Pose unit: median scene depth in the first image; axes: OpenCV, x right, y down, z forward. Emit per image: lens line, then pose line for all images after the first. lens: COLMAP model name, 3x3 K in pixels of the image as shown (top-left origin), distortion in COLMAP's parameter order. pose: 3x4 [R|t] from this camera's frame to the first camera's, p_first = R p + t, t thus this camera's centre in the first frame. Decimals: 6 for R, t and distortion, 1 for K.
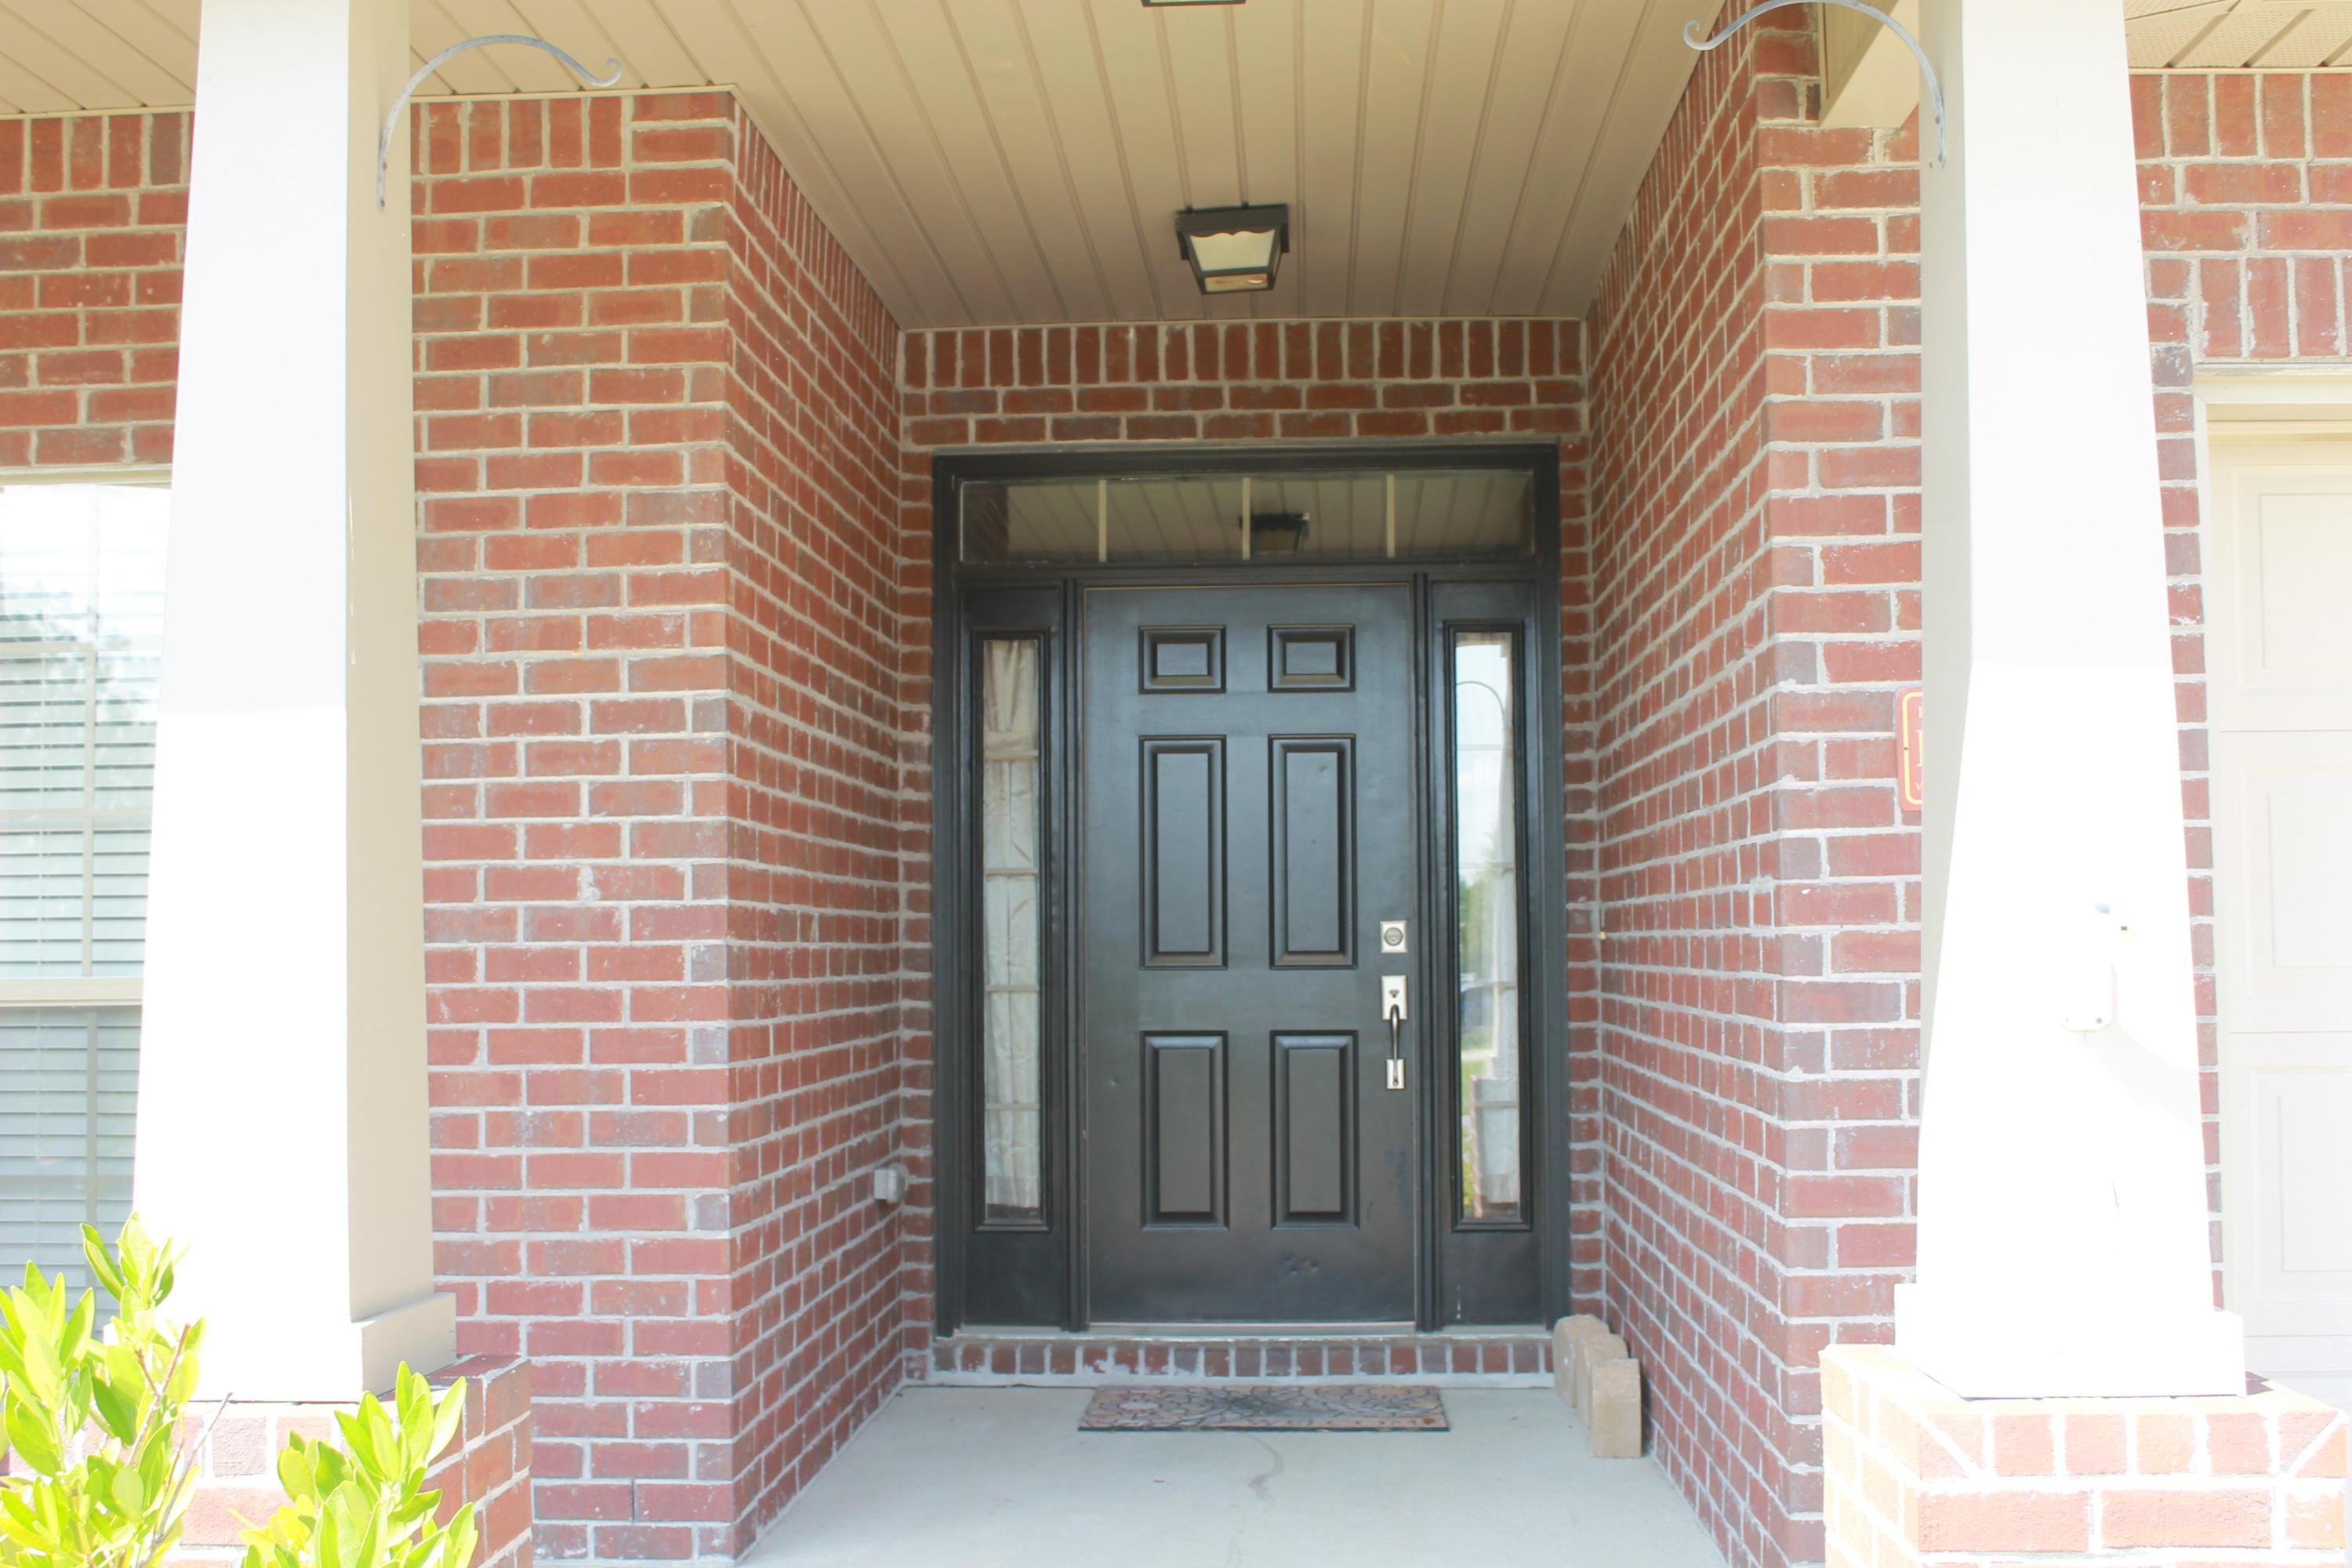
lens RADIAL K [[2481.9, 0, 1176.0], [0, 2481.9, 784.0], [0, 0, 1]] dist [0.000967, 0.001728]
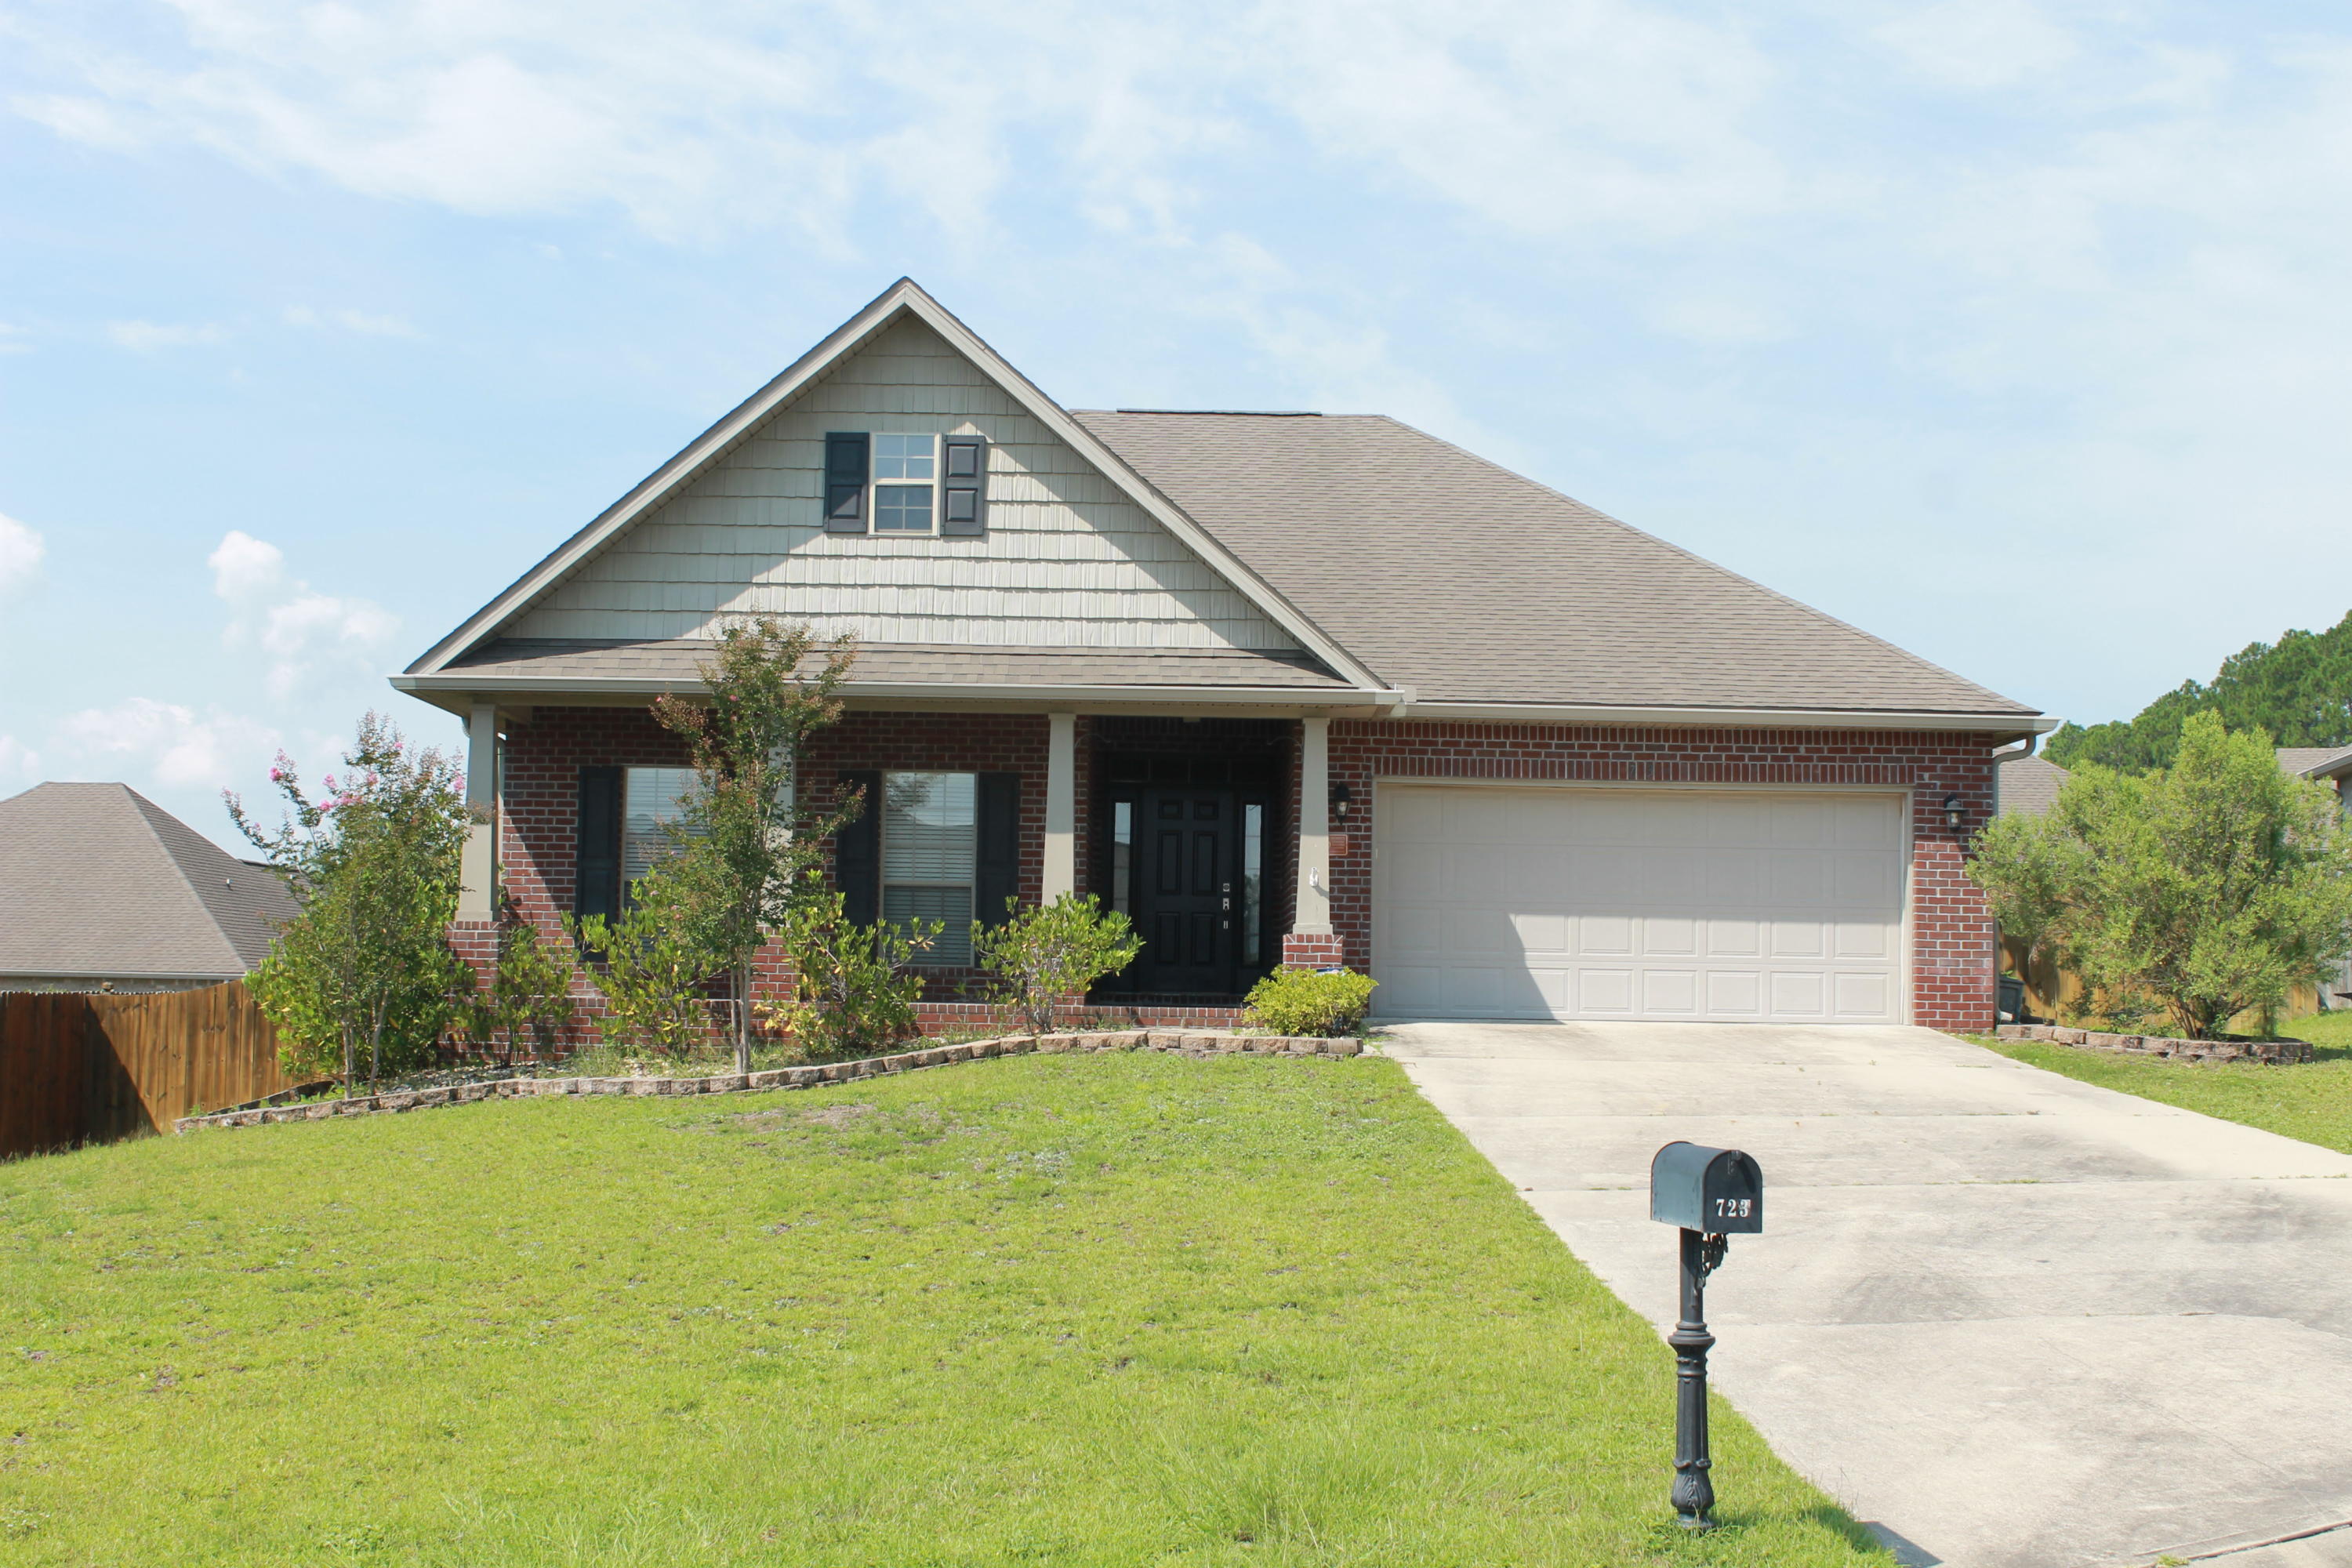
lens RADIAL K [[1835.1, 0, 1176.0], [0, 1835.1, 784.0], [0, 0, 1]] dist [0.000029, -0.000025]
pose [[0.998399, 0.032693, 0.046149, -0.115398], [-0.031497, 0.999155, -0.026418, -0.017128], [-0.046974, 0.024922, 0.998585, -1.686767]]
